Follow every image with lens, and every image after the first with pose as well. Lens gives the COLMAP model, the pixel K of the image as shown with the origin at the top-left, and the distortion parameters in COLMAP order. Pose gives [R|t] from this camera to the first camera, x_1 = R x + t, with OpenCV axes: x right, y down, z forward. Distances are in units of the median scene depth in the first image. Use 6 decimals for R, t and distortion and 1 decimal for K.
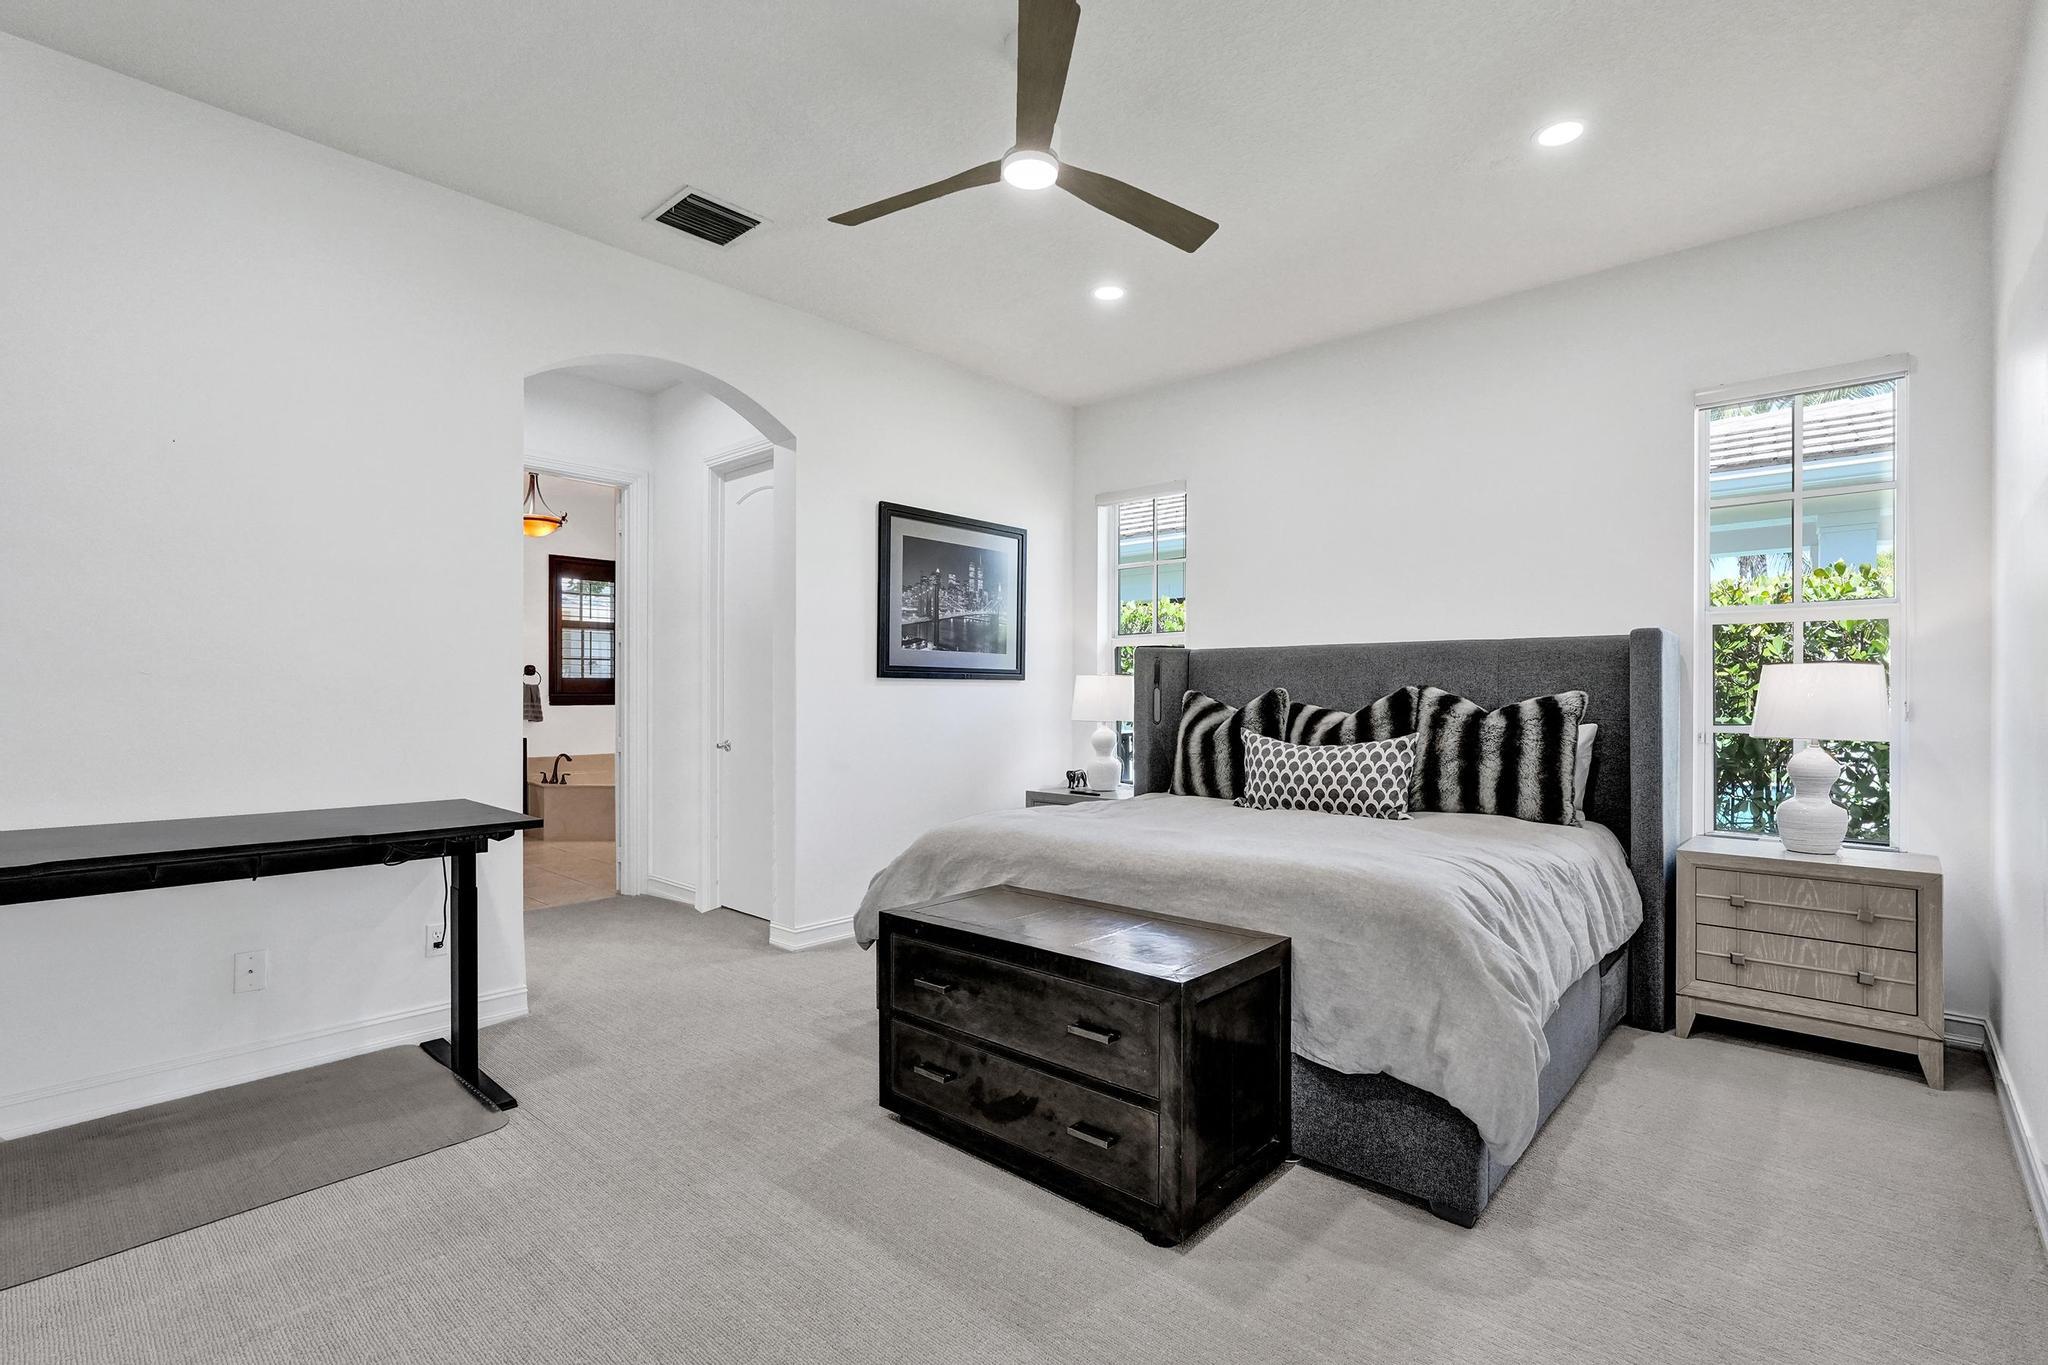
lens RADIAL K [[941.7, 0, 1052.9], [0, 941.7, 678.4], [0, 0, 1]] dist [-0.001588, 0.000146]
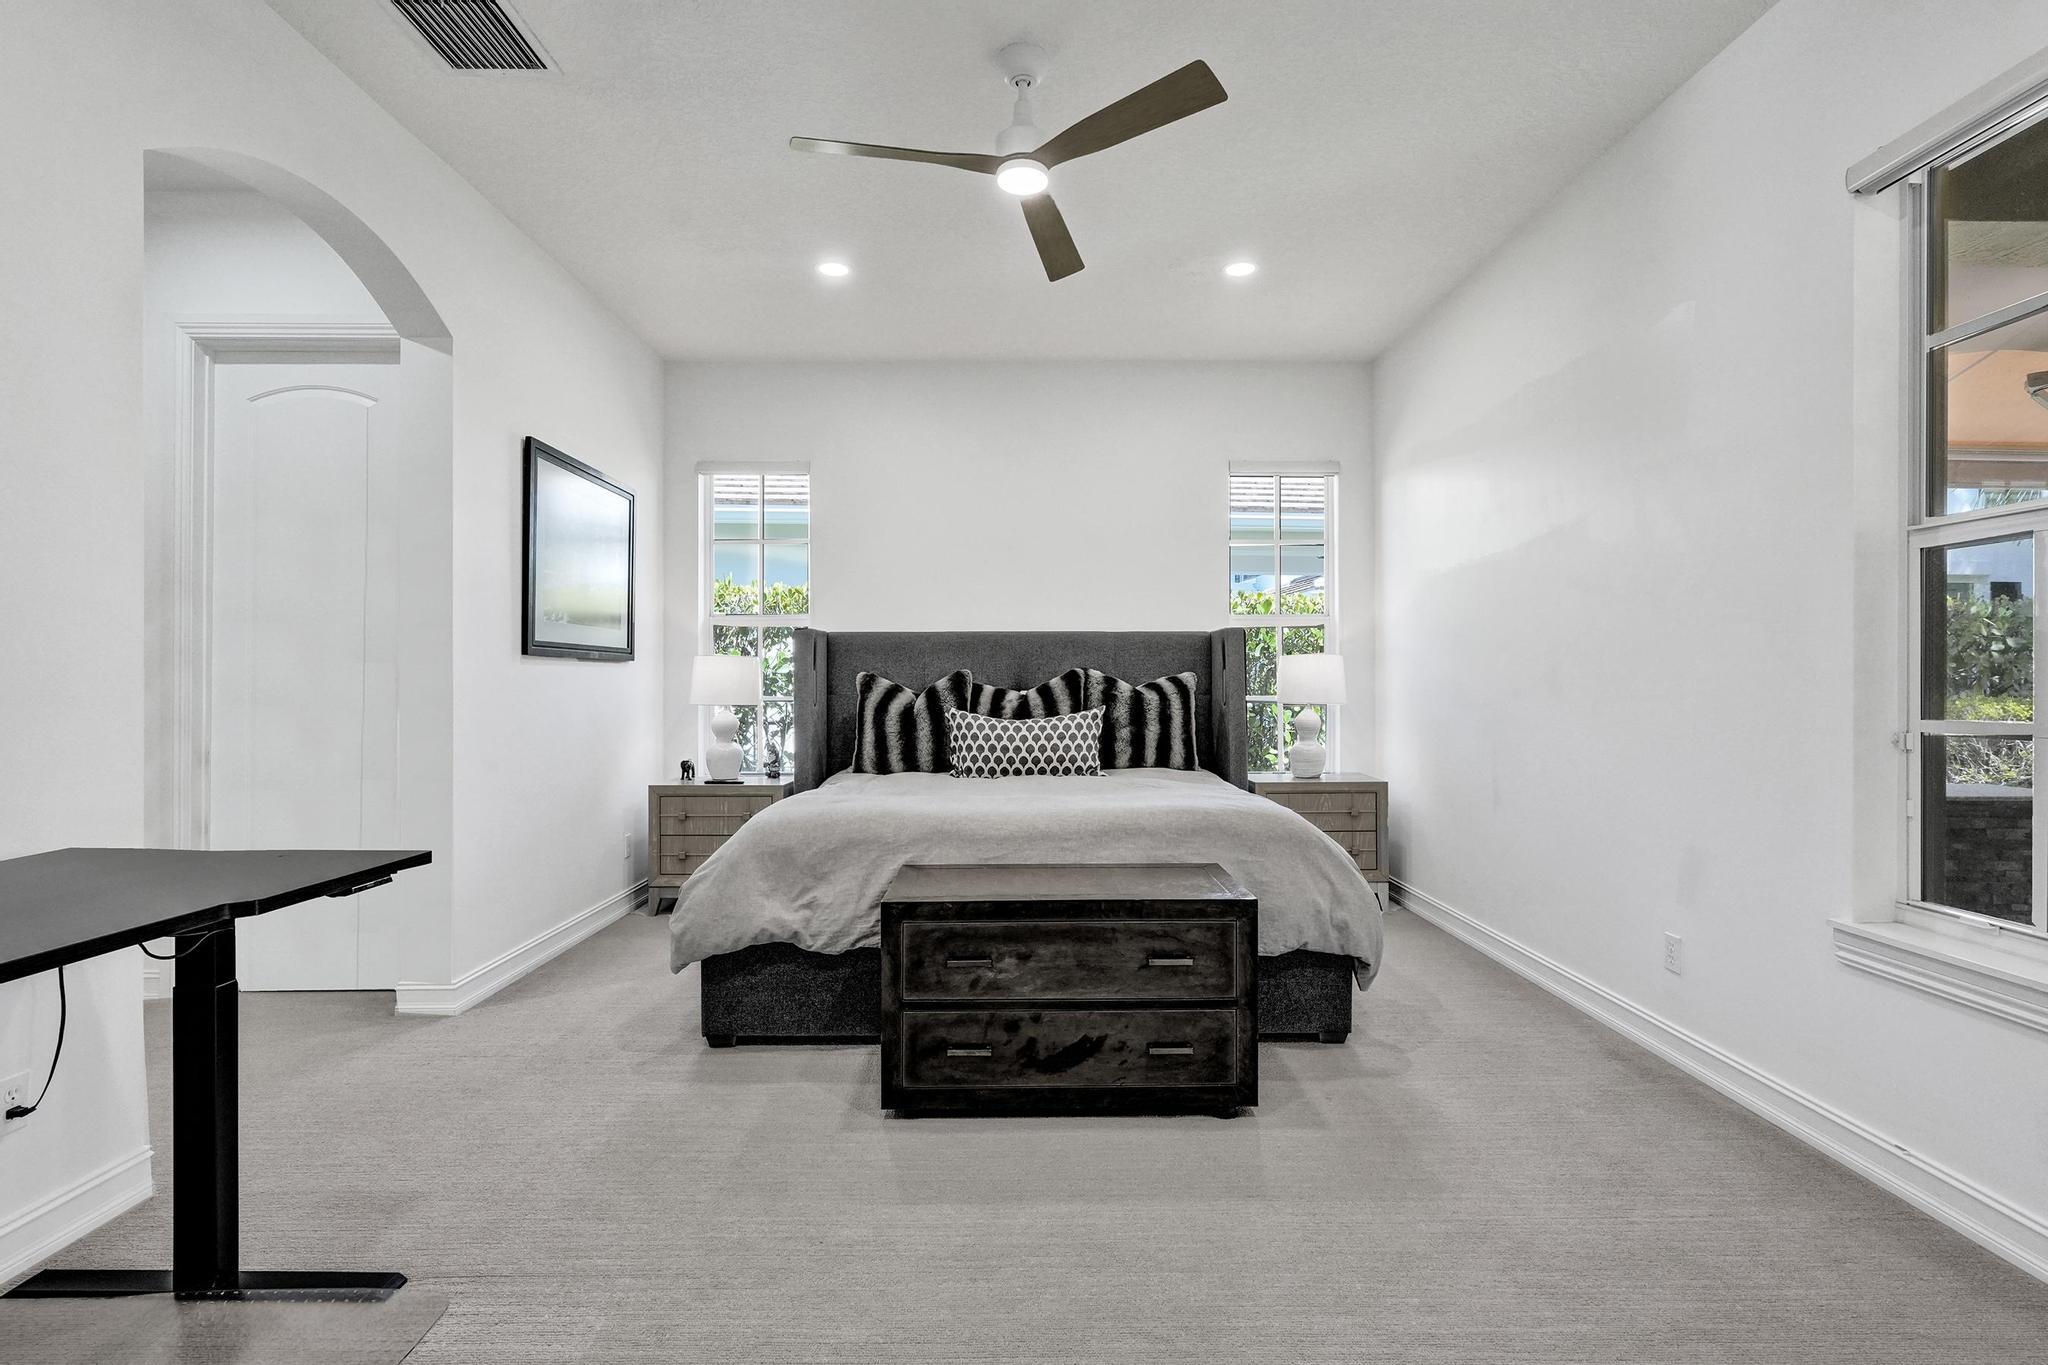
lens RADIAL K [[946.8, 0, 1022.5], [0, 946.8, 660.5], [0, 0, 1]] dist [-0.003918, -0.000619]
pose [[0.743136, 0.011245, 0.669046, -0.537430], [-0.007533, 0.999936, -0.008439, 0.010119], [-0.669098, 0.001232, 0.743173, 0.153516]]
